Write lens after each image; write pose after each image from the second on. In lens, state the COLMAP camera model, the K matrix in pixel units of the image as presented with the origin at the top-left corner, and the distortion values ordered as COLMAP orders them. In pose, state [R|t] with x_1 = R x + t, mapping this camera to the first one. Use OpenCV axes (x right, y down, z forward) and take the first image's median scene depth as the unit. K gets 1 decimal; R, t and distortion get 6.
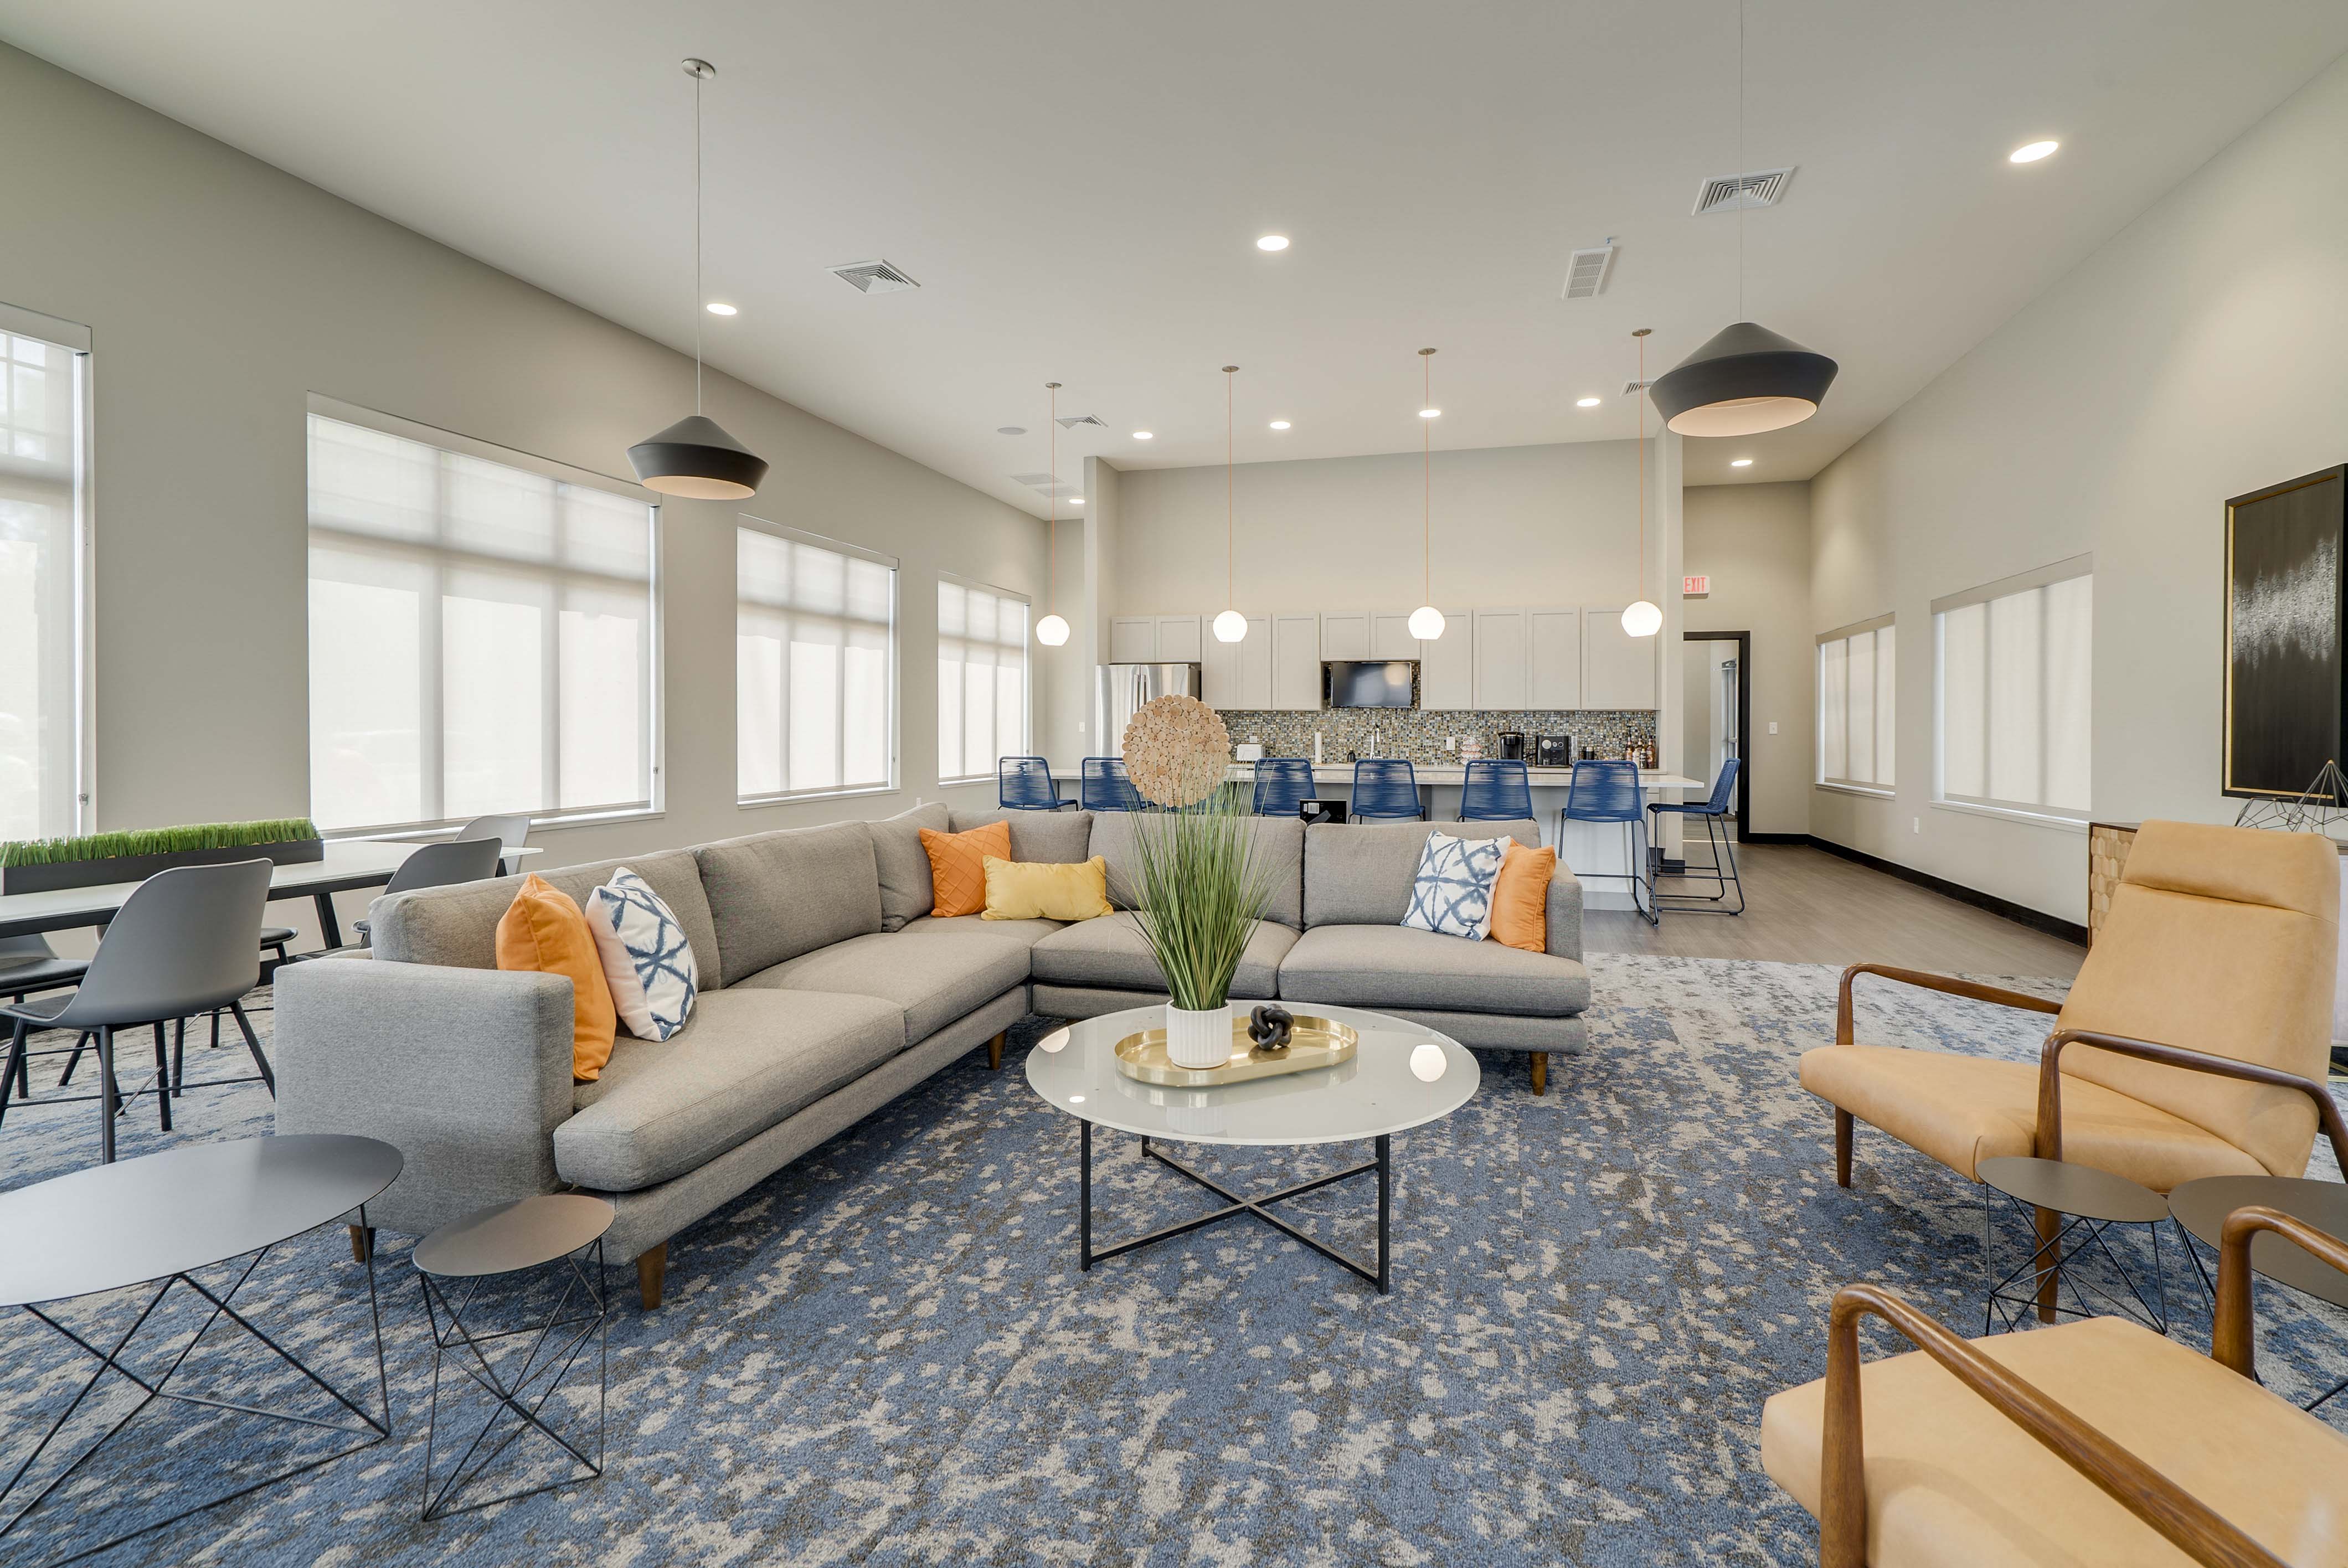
lens RADIAL K [[1072.4, 0, 1203.1], [0, 1072.4, 725.4], [0, 0, 1]] dist [-0.010561, 0.003508]
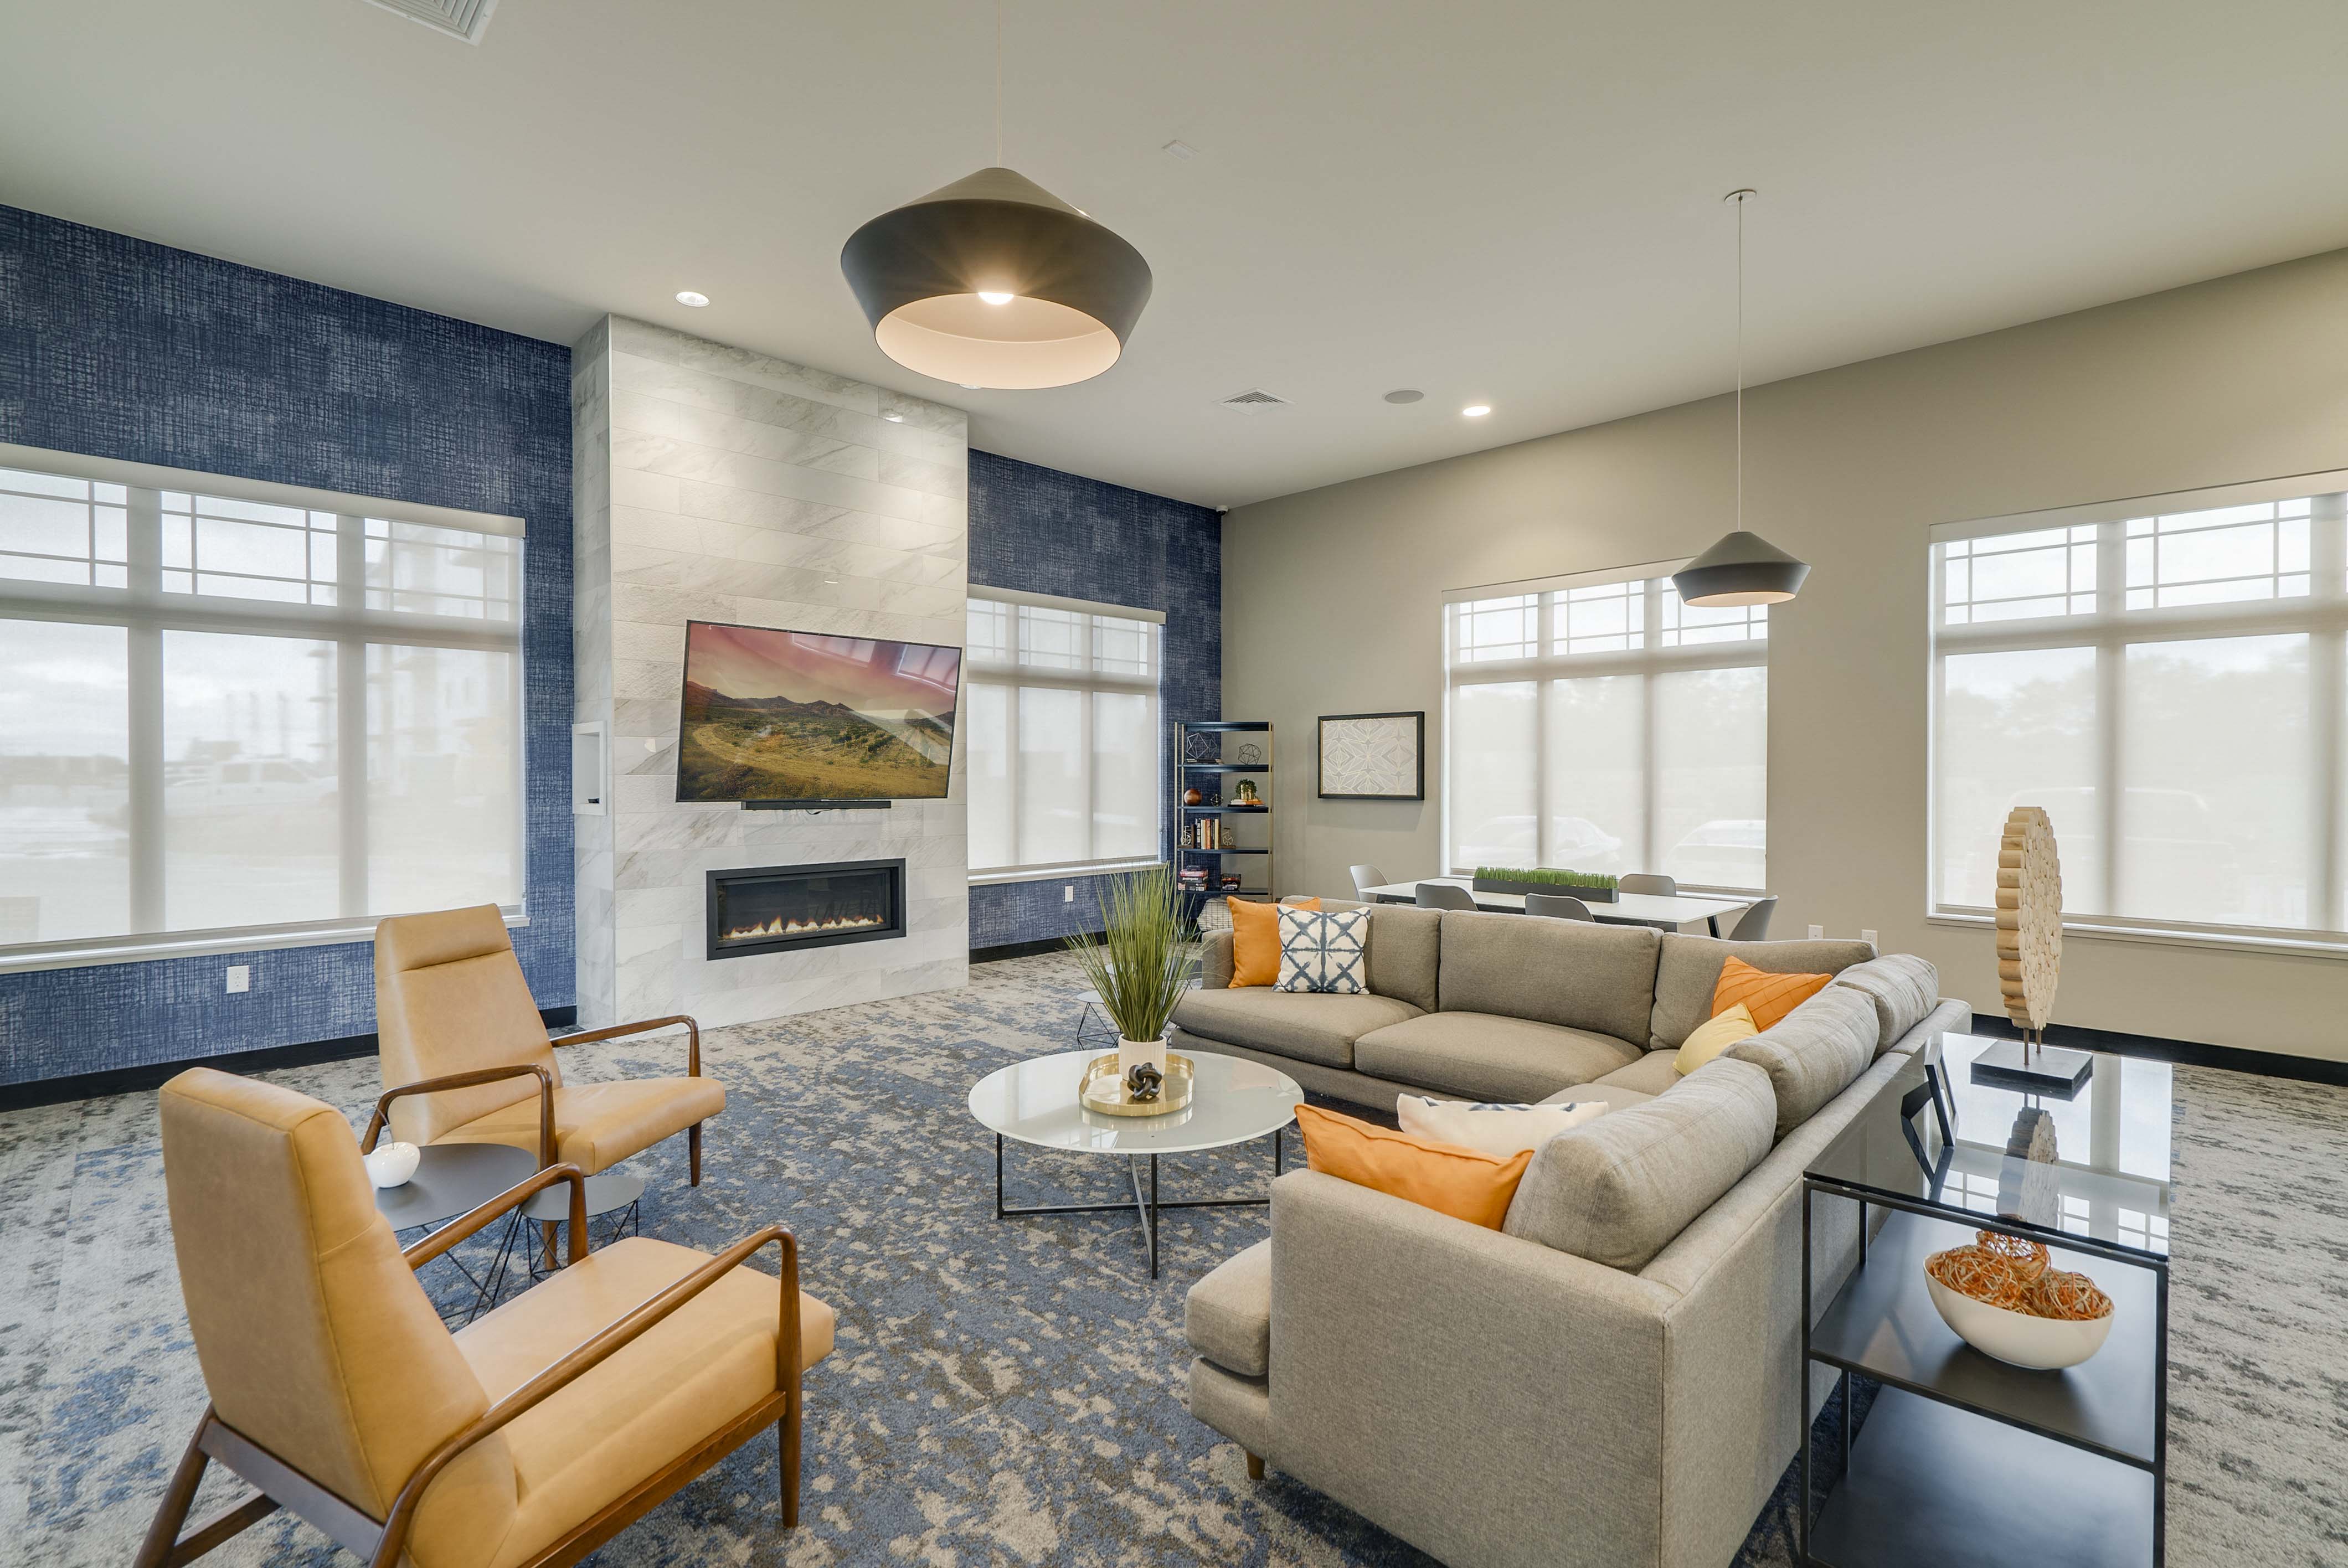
lens RADIAL K [[1072.4, 0, 1159.0], [0, 1072.4, 778.7], [0, 0, 1]] dist [-0.010561, 0.003508]
pose [[-0.507190, 0.004501, -0.861822, 1.144159], [0.000868, 0.999989, 0.004712, -0.084946], [0.861834, 0.001642, -0.507188, 1.650972]]
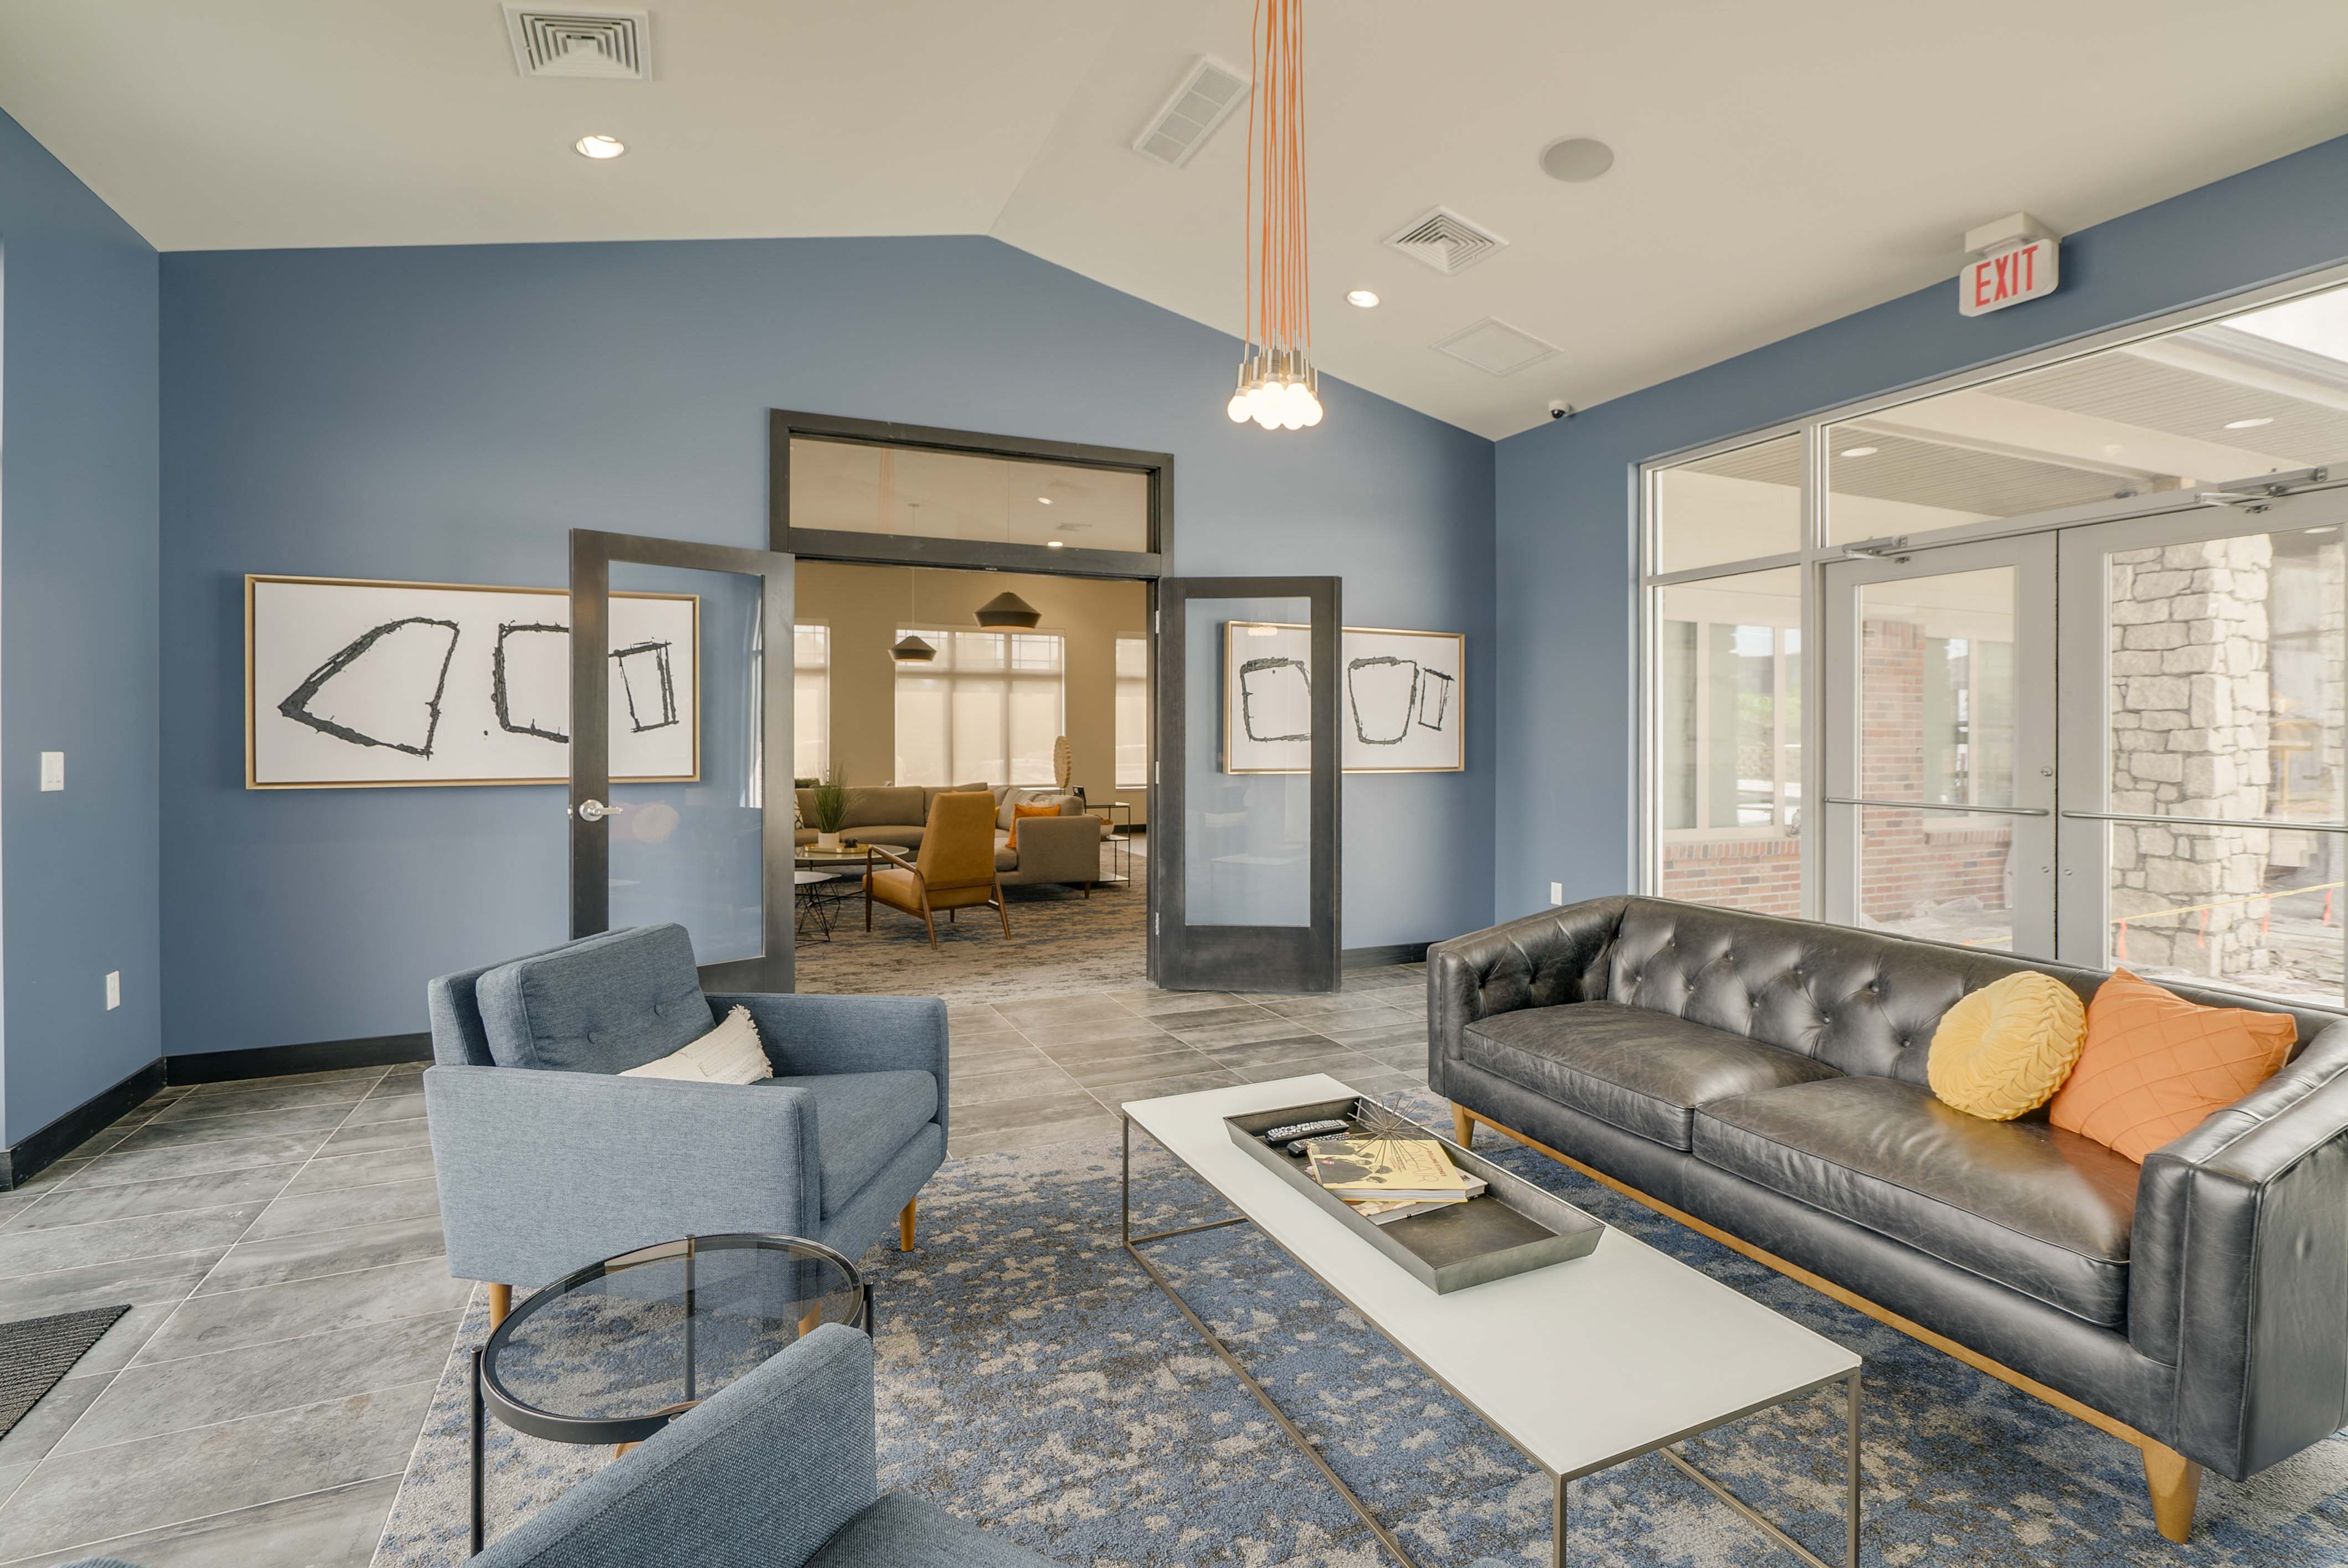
lens RADIAL K [[1072.4, 0, 1185.0], [0, 1072.4, 739.5], [0, 0, 1]] dist [-0.010561, 0.003508]
pose [[0.636336, -0.001748, -0.771410, 2.853515], [0.002590, 0.999997, -0.000129, -0.042073], [0.771408, -0.001916, 0.636338, -1.364529]]
